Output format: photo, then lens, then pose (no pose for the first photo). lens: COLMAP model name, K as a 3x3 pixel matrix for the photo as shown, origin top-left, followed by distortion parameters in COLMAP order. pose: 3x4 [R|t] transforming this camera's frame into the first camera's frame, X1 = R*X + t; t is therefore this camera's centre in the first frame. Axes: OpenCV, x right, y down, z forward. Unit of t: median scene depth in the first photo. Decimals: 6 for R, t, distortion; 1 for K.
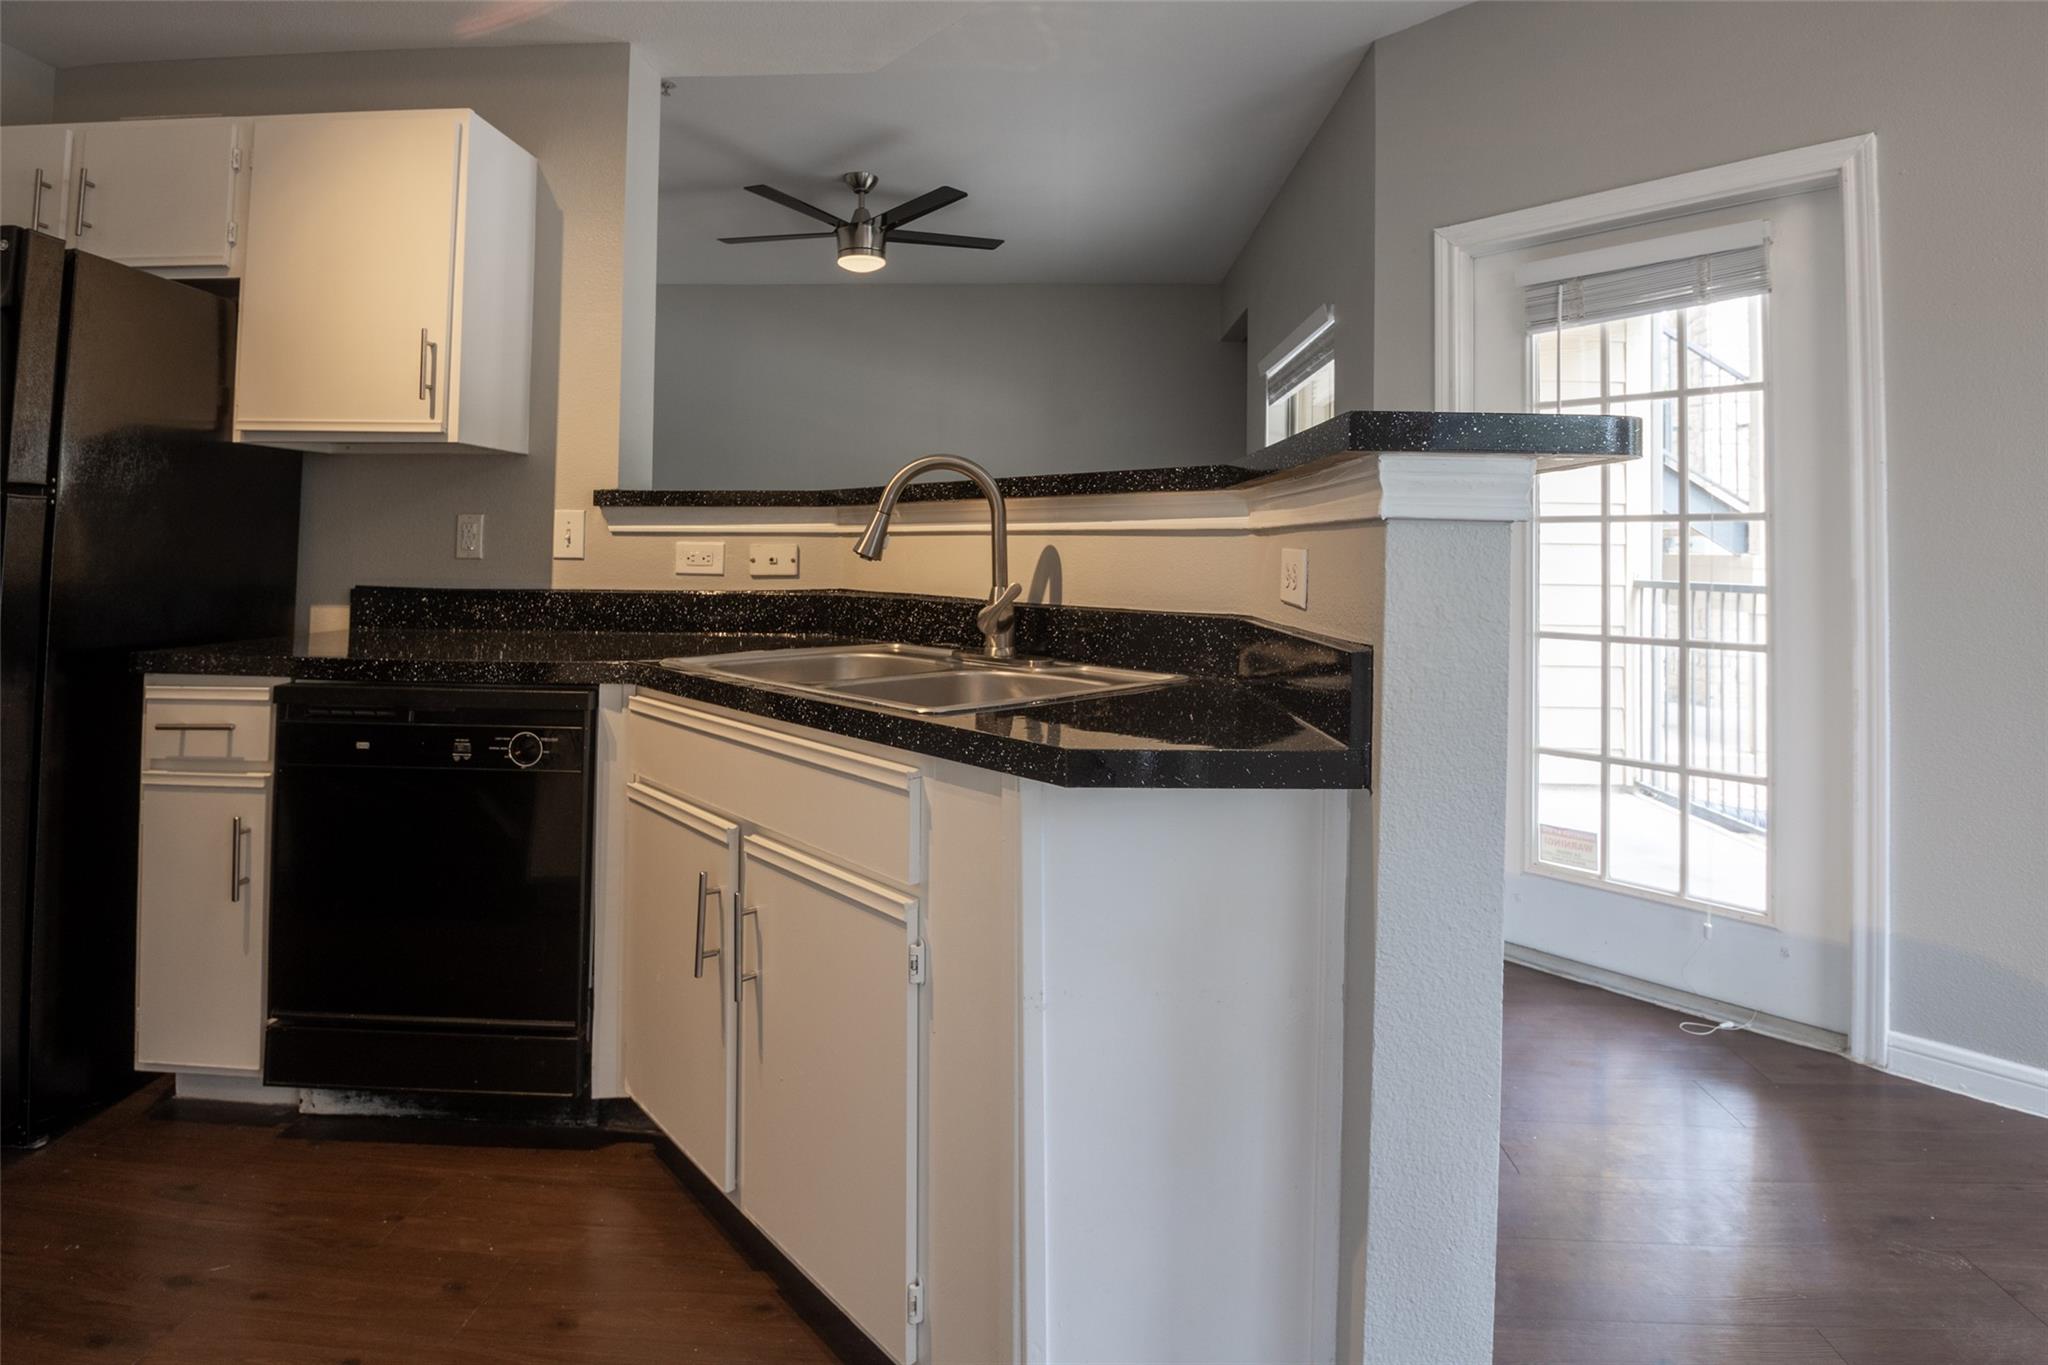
lens RADIAL K [[1005.0, 0, 1022.3], [0, 1005.0, 521.7], [0, 0, 1]] dist [-0.008214, -0.005313]
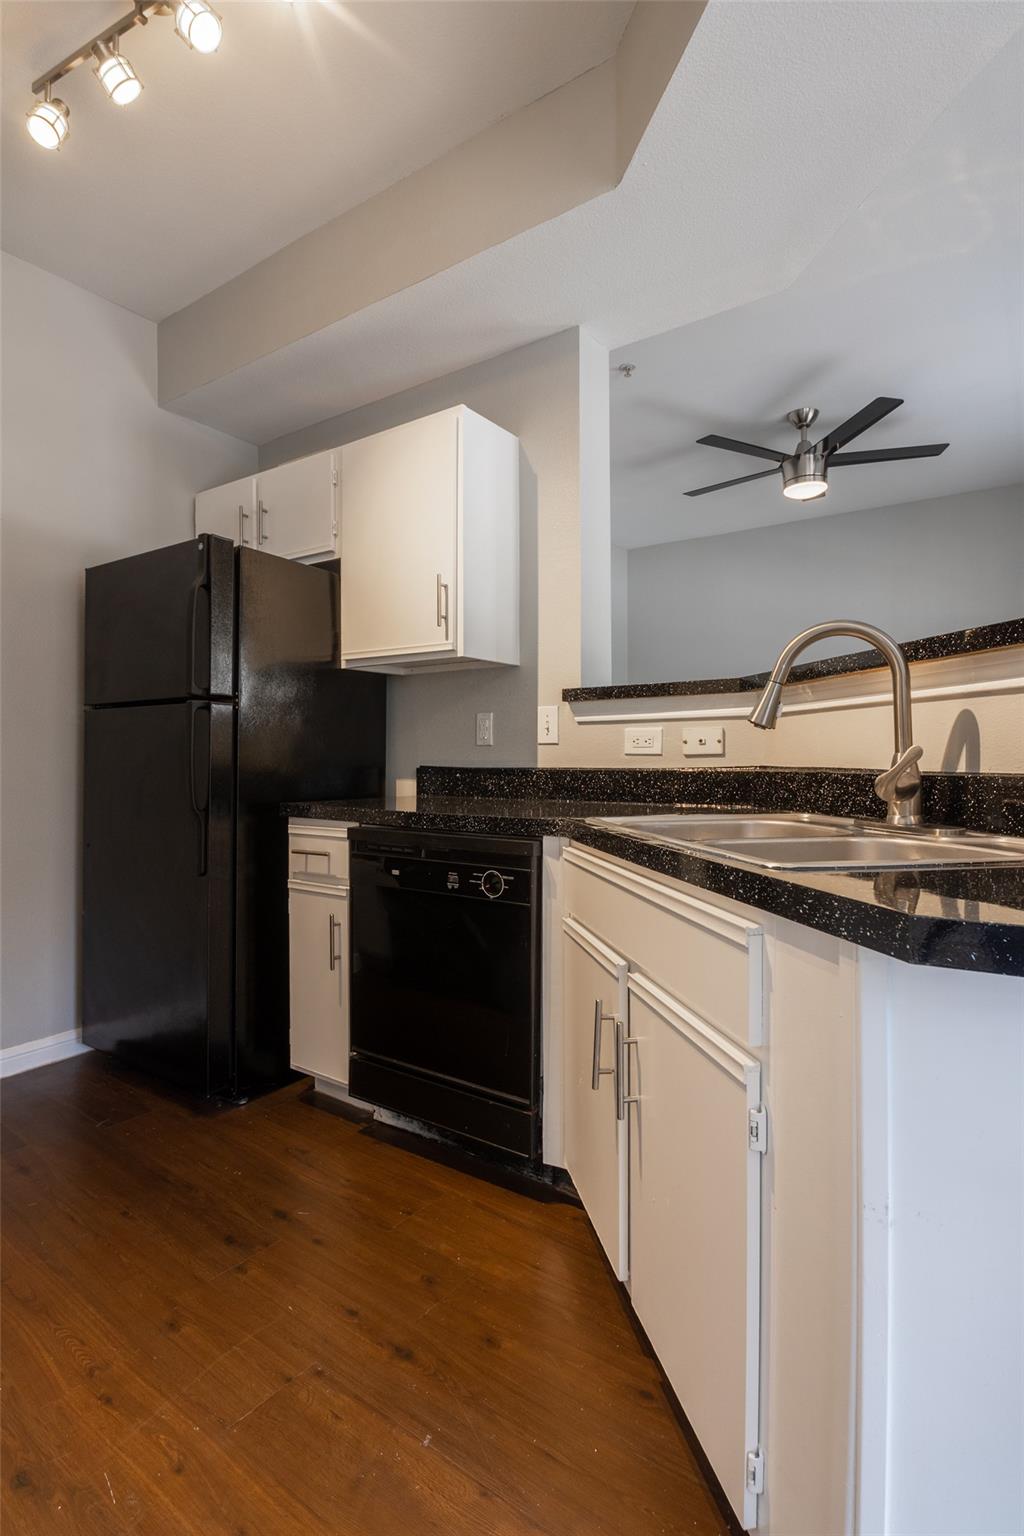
lens RADIAL K [[766.7, 0, 512.4], [0, 766.7, 768.1], [0, 0, 1]] dist [-0.018739, -0.003367]
pose [[0.841590, -0.004232, -0.540100, 0.055291], [0.025449, 0.999169, 0.031825, 0.045076], [0.539517, -0.040529, 0.840999, 0.179520]]
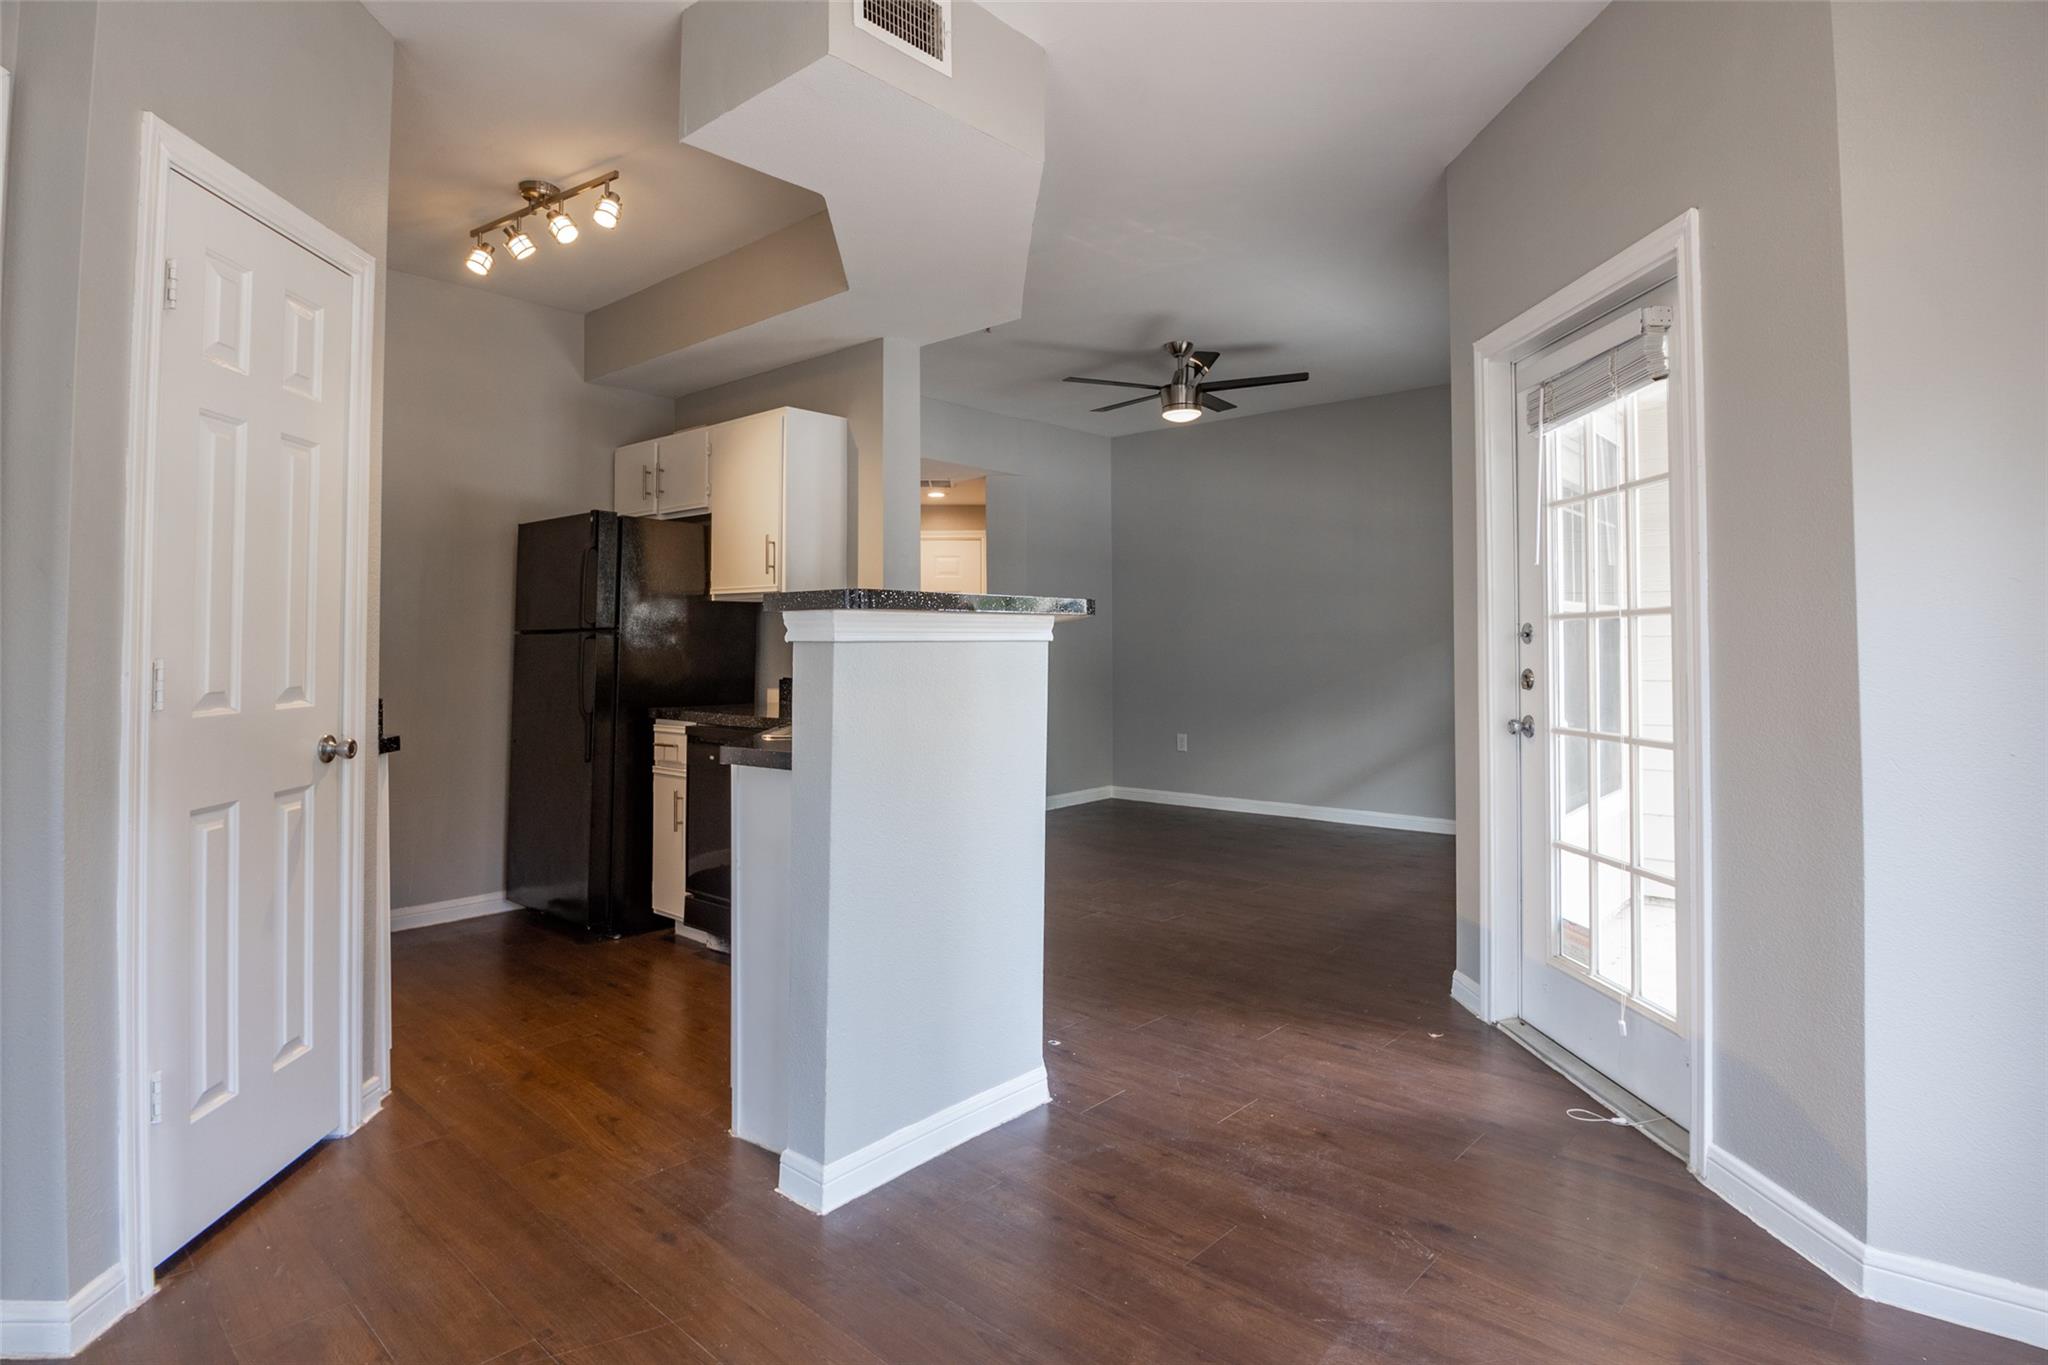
lens RADIAL K [[1078.2, 0, 1097.2], [0, 1078.2, 606.3], [0, 0, 1]] dist [-0.019013, -0.000044]
pose [[0.797030, -0.035732, -0.602881, 1.143272], [0.029523, 0.999360, -0.020201, -0.007172], [0.603217, -0.001698, 0.797575, -0.208366]]
